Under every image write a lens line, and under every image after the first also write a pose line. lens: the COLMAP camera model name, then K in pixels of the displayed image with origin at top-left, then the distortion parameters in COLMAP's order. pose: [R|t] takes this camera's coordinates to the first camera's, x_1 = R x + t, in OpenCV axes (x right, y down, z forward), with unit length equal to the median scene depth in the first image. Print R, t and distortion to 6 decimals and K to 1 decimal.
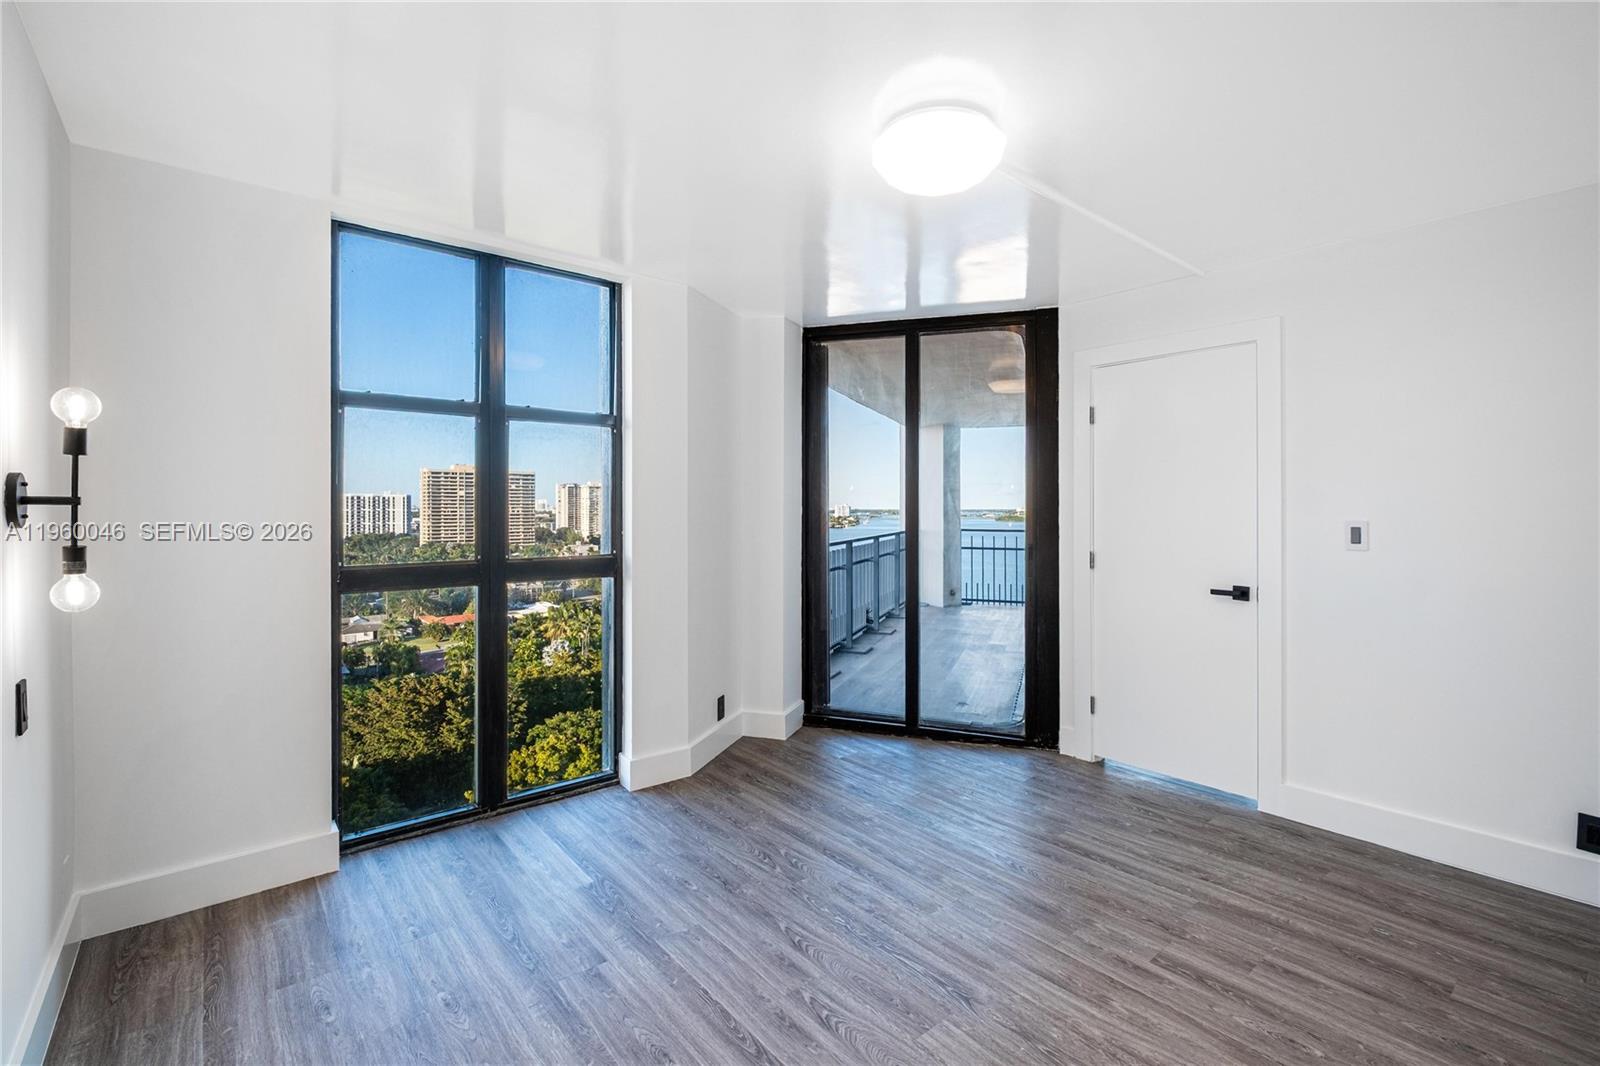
lens RADIAL K [[690.4, 0, 775.2], [0, 690.4, 510.6], [0, 0, 1]] dist [0.001970, -0.003642]
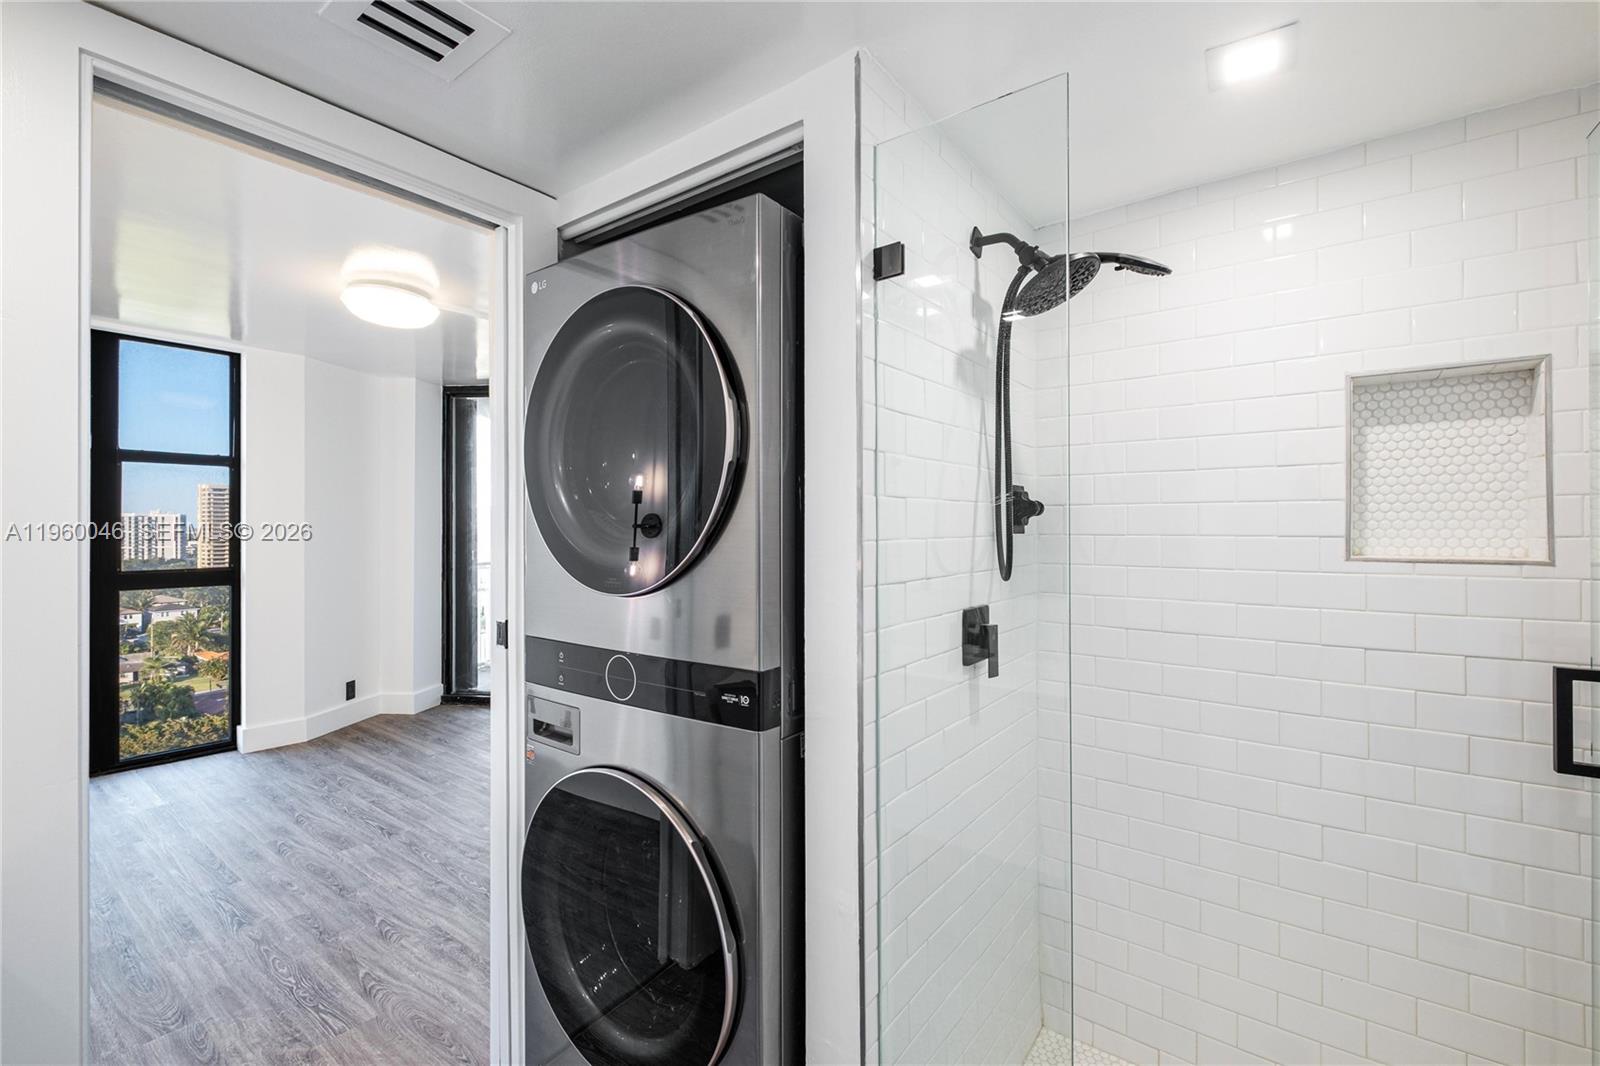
lens RADIAL K [[690.4, 0, 801.5], [0, 690.4, 530.3], [0, 0, 1]] dist [0.001970, -0.003642]
pose [[0.973451, 0.002099, 0.228887, 0.475349], [-0.001157, 0.999990, -0.004247, -0.000639], [-0.228894, 0.003870, 0.973444, -0.452832]]
